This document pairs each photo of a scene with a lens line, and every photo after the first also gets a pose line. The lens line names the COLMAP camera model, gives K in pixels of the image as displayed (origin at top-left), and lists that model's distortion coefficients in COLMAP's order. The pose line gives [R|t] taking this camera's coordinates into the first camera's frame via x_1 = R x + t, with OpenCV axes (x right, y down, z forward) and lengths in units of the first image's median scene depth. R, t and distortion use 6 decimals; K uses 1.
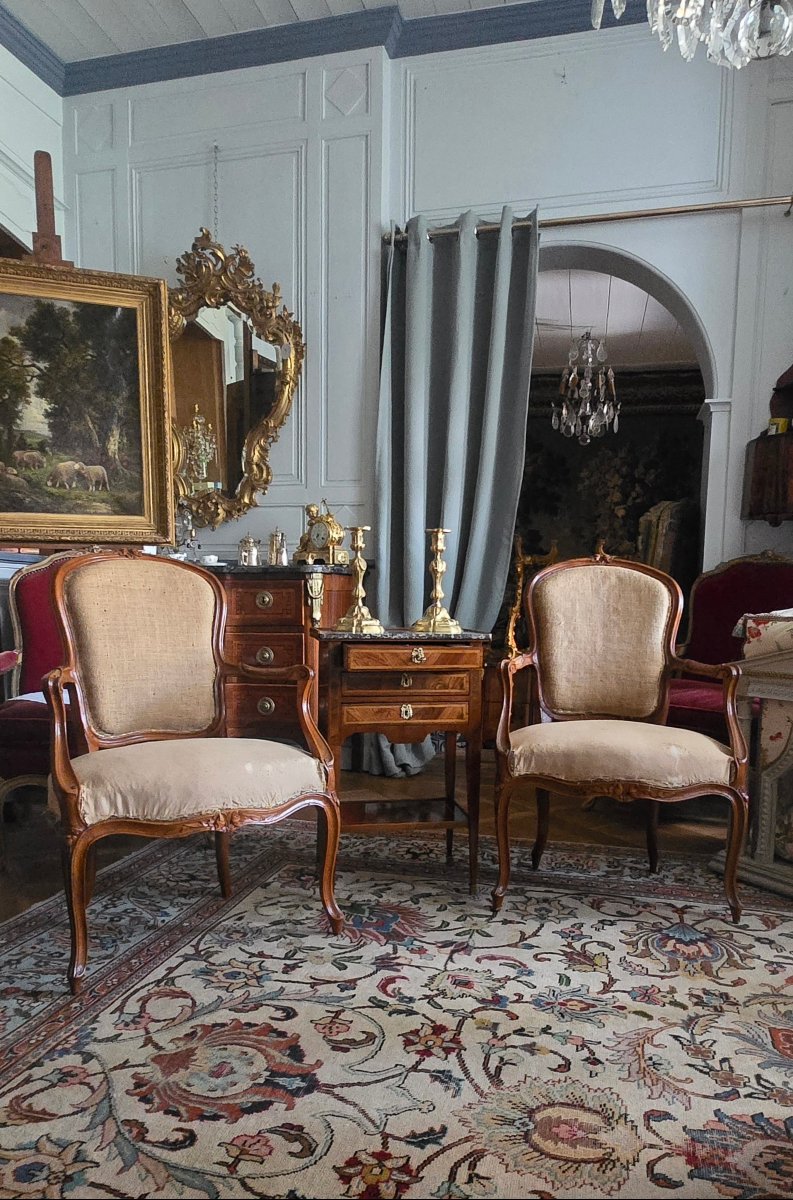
lens RADIAL K [[856.8, 0, 396.0], [0, 856.8, 692.9], [0, 0, 1]] dist [-0.005833, 0.011810]
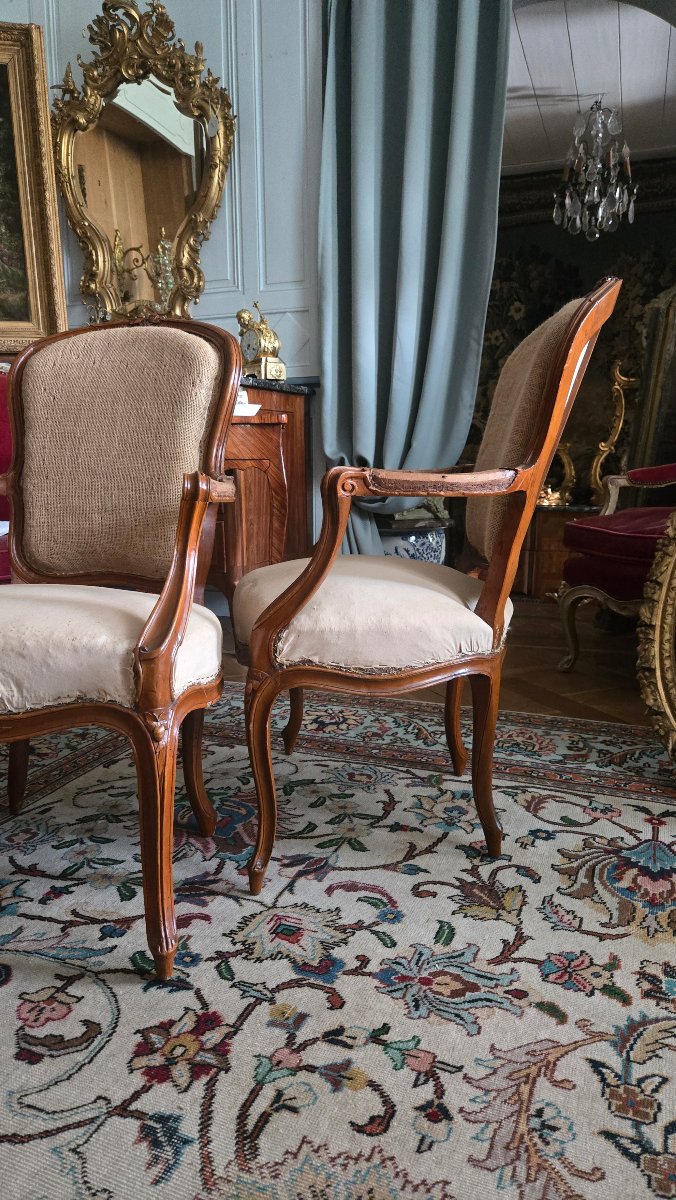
lens RADIAL K [[817.6, 0, 331.2], [0, 817.6, 591.7], [0, 0, 1]] dist [0.060722, -0.058227]
pose [[0.991148, 0.000167, -0.132764, 0.167368], [0.006154, 0.998866, 0.047203, 0.037220], [0.132621, -0.047602, 0.990023, 0.322611]]
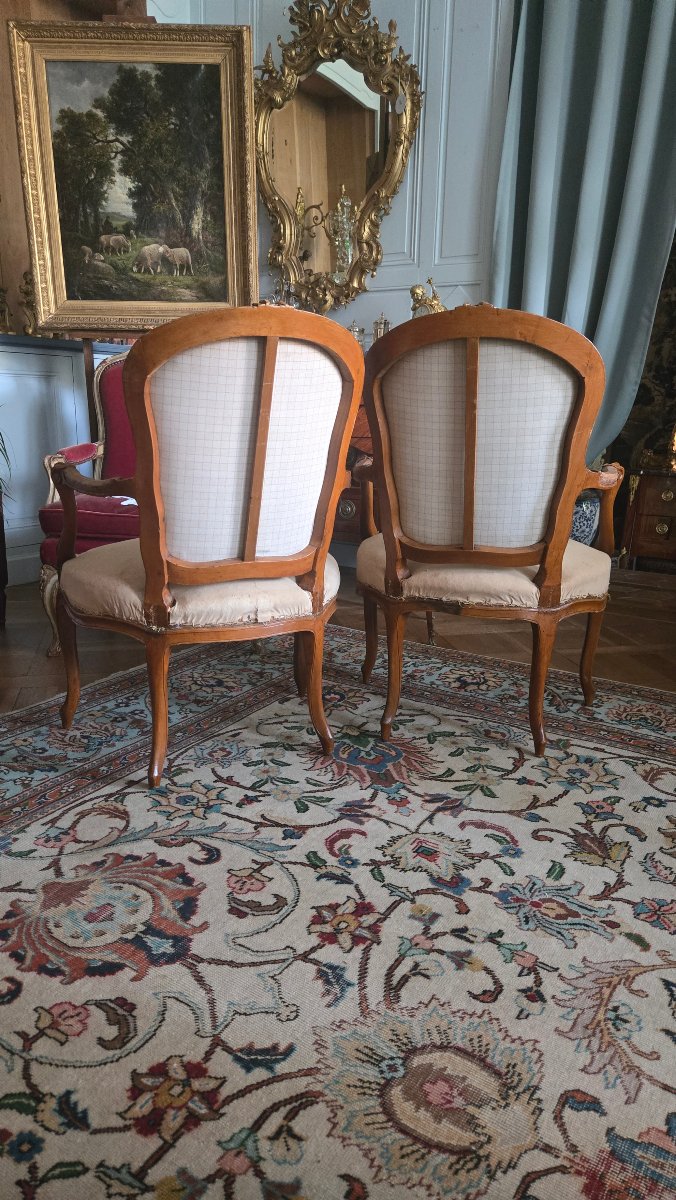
lens RADIAL K [[817.6, 0, 326.3], [0, 817.6, 597.0], [0, 0, 1]] dist [0.060722, -0.058227]
pose [[0.947605, 0.081004, -0.309004, 0.181656], [-0.041419, 0.990306, 0.132587, -0.011043], [0.316748, -0.112841, 0.941773, 0.199760]]
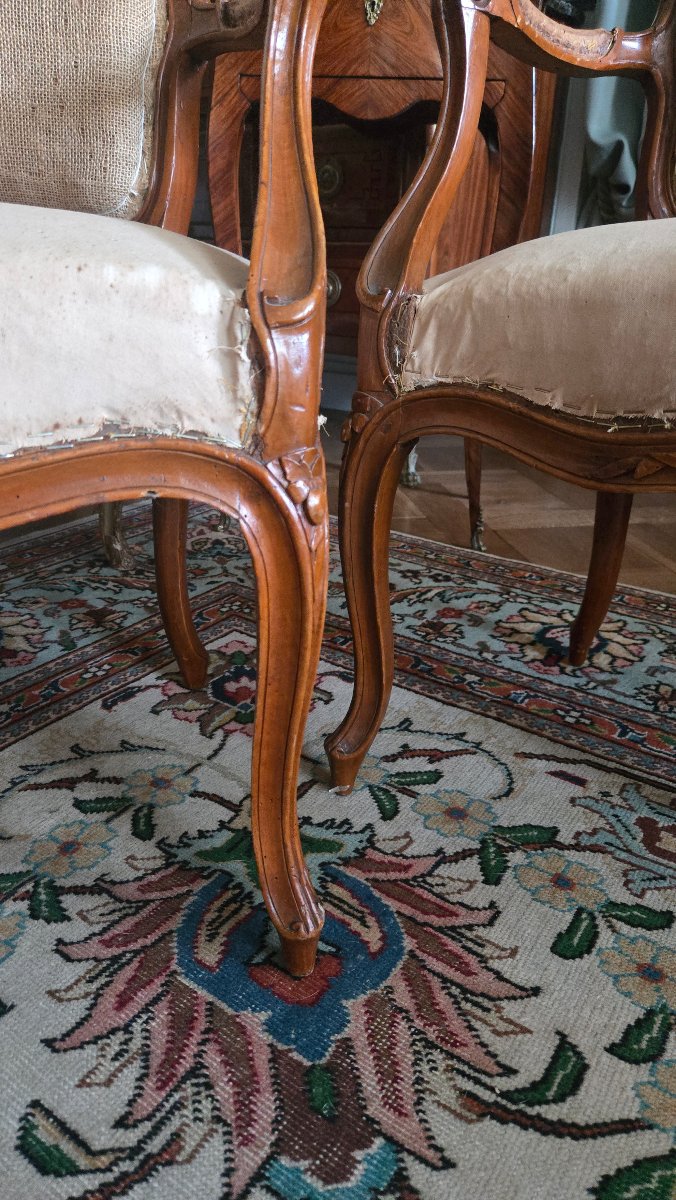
lens RADIAL K [[817.6, 0, 332.2], [0, 817.6, 598.4], [0, 0, 1]] dist [0.060722, -0.058227]
pose [[0.940717, 0.148193, -0.305107, 0.047214], [-0.057440, 0.956119, 0.287293, 0.081150], [0.334294, -0.252736, 0.907949, 0.800501]]
